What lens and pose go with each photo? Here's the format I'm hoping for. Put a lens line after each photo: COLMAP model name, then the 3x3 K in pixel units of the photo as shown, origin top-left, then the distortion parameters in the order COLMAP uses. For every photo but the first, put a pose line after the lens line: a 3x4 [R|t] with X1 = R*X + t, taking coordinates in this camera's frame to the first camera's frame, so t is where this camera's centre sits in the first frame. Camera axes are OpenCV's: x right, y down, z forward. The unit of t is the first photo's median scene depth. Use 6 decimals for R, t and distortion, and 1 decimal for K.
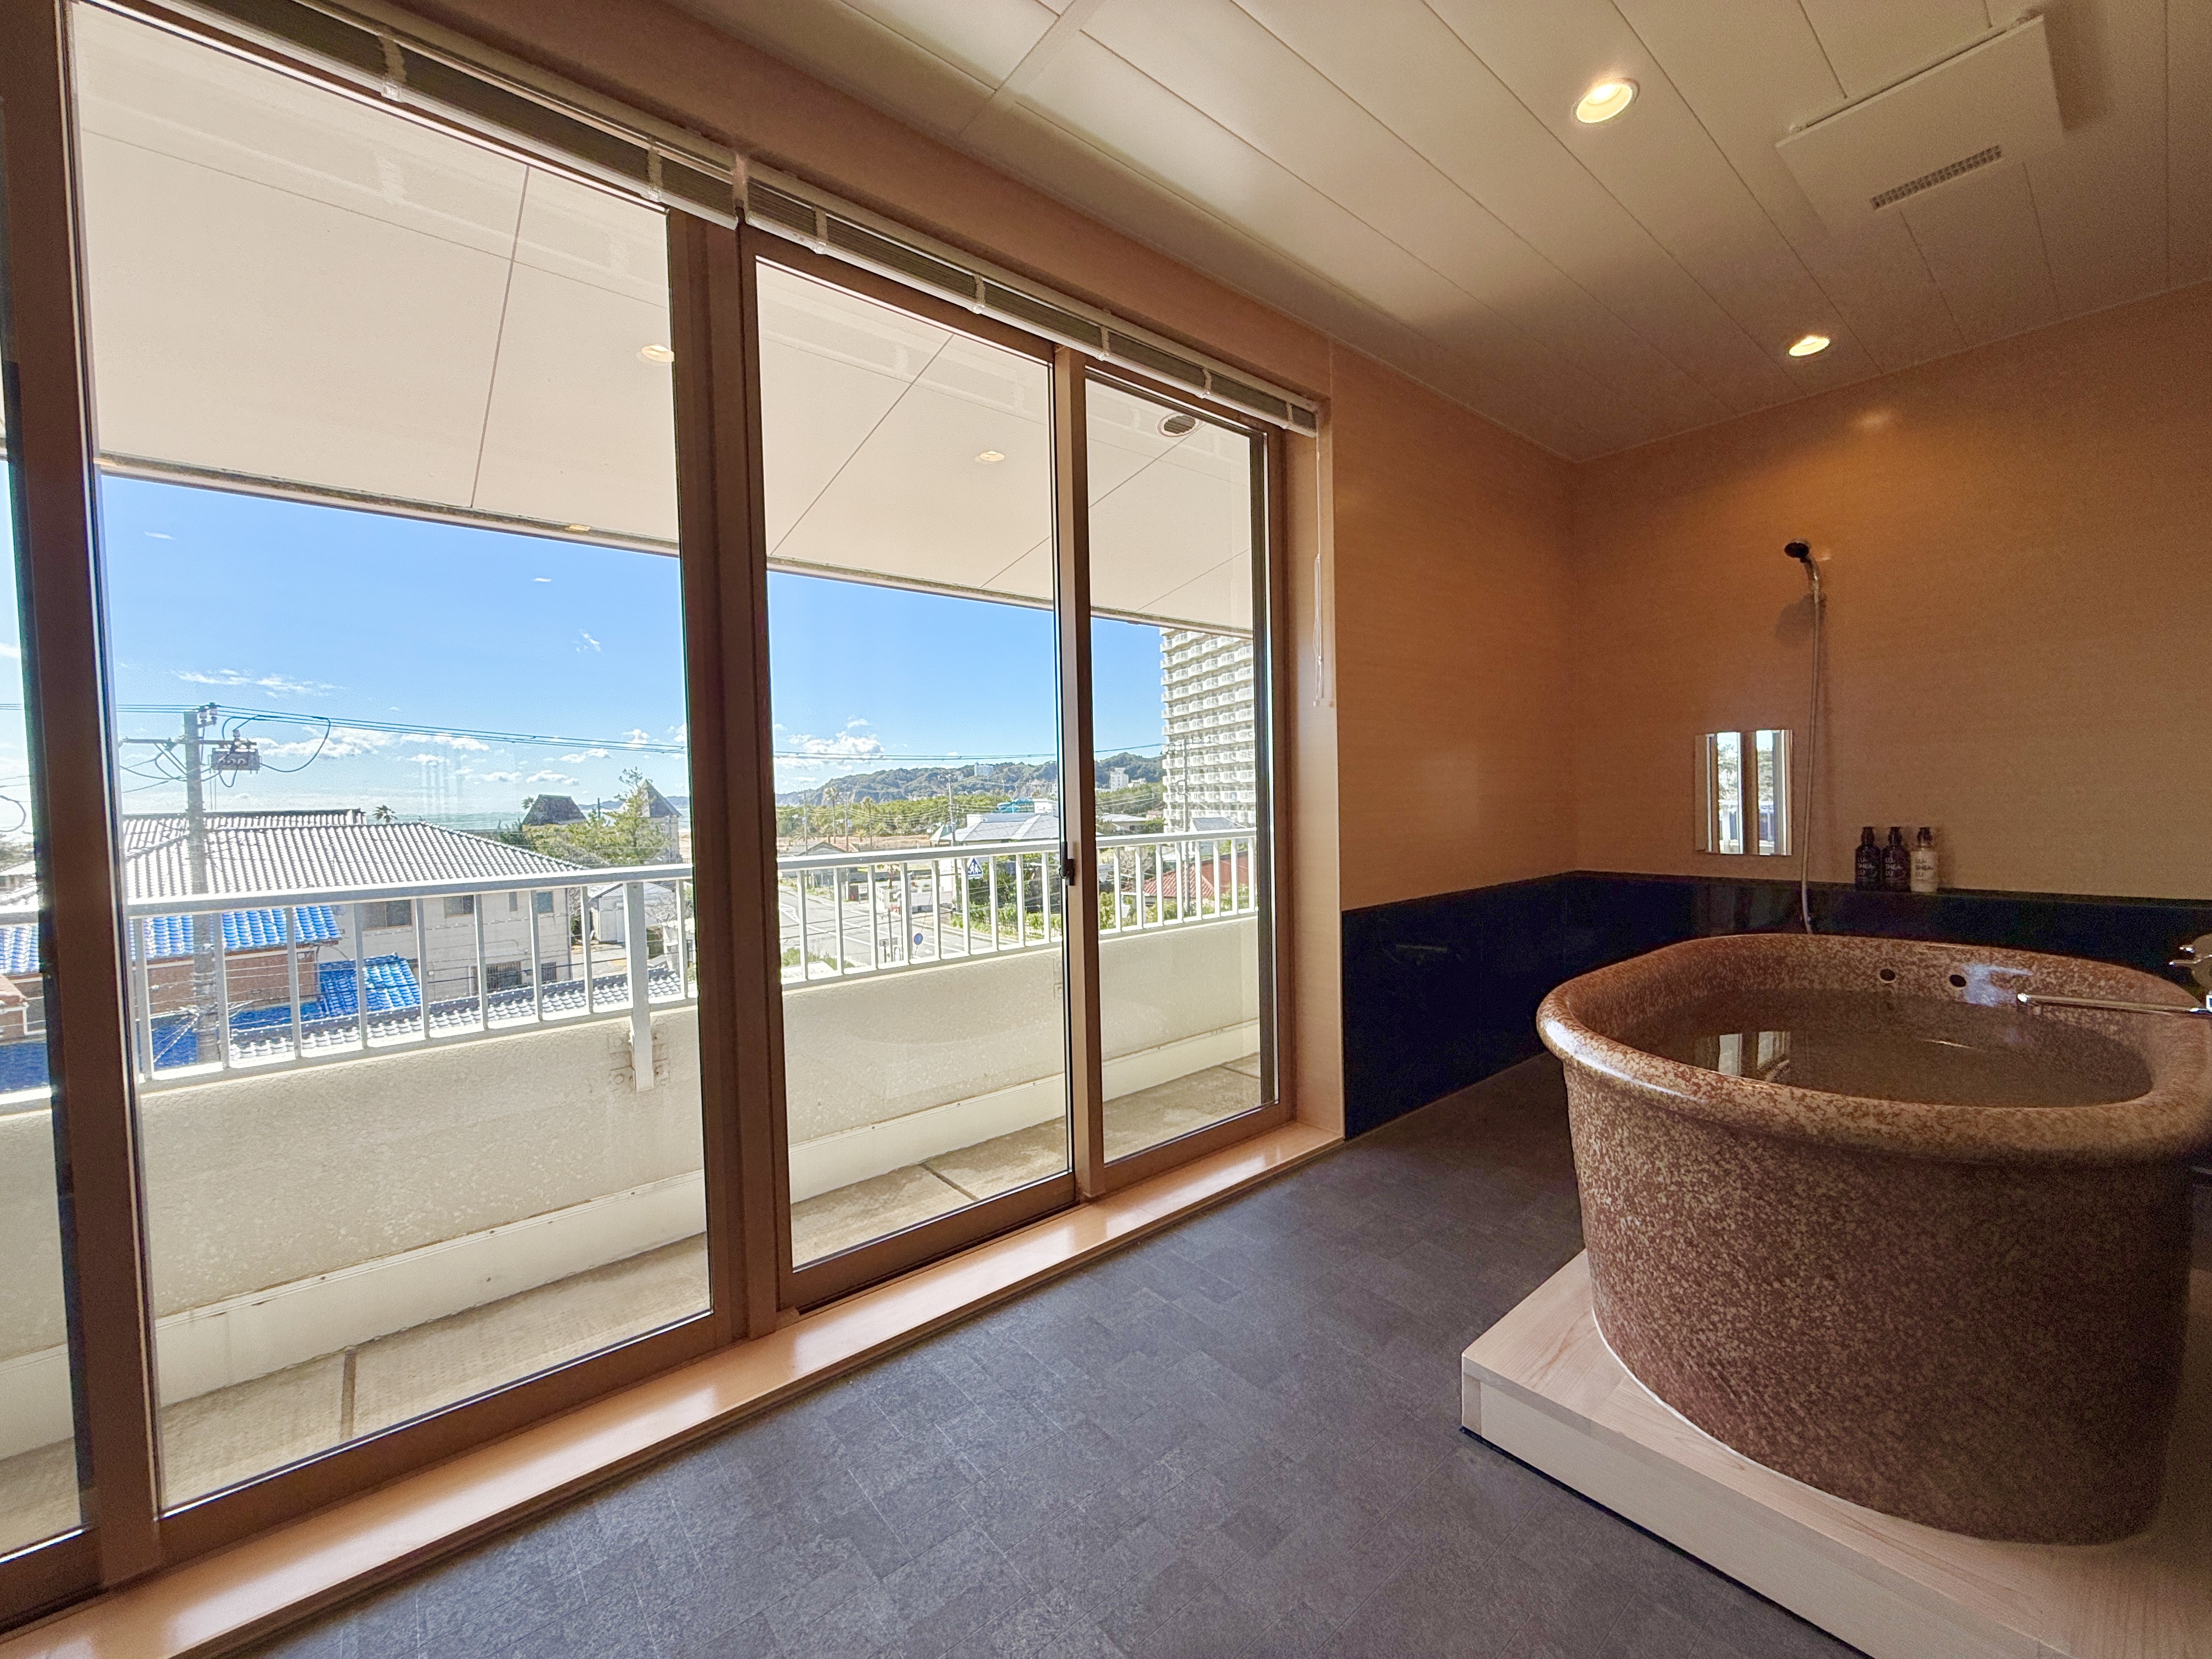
lens RADIAL K [[886.6, 0, 1109.1], [0, 886.6, 827.1], [0, 0, 1]] dist [0.000746, -0.000224]
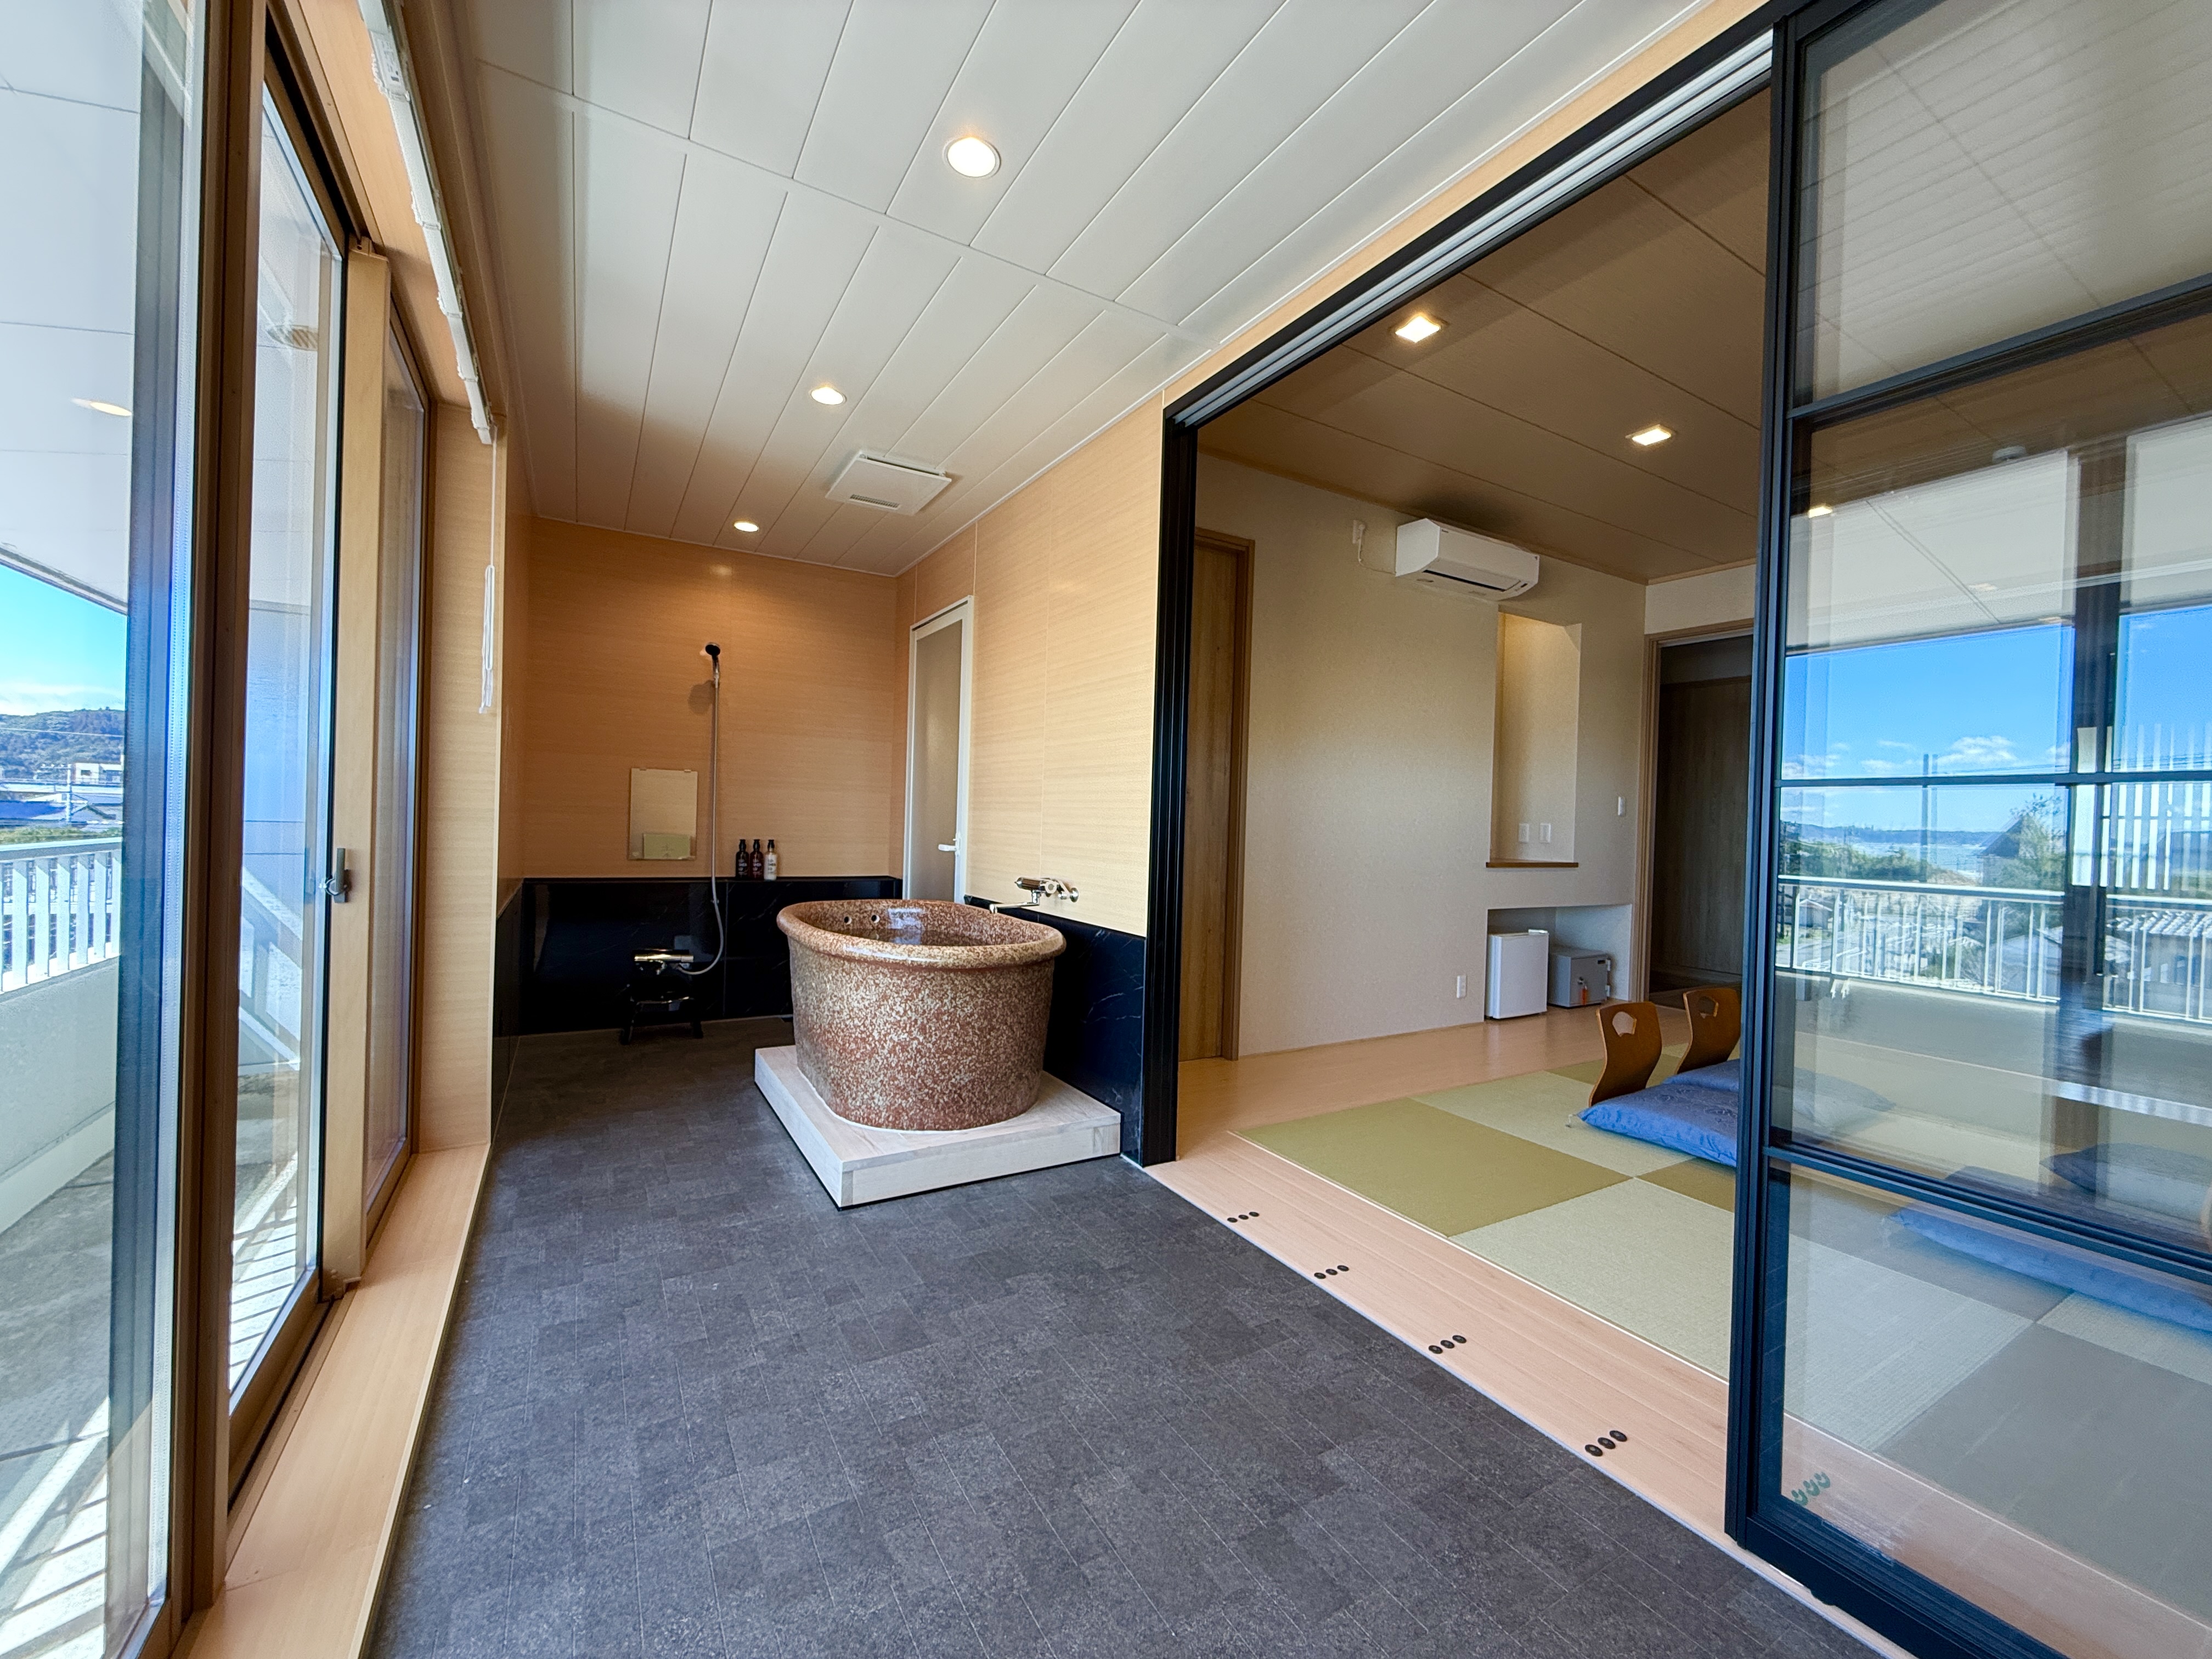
lens RADIAL K [[886.6, 0, 1099.6], [0, 886.6, 823.7], [0, 0, 1]] dist [0.000746, -0.000224]
pose [[0.158625, 0.022339, 0.987086, -0.644332], [0.003455, 0.999725, -0.023180, 0.011942], [-0.987333, 0.007087, 0.158504, 0.159417]]
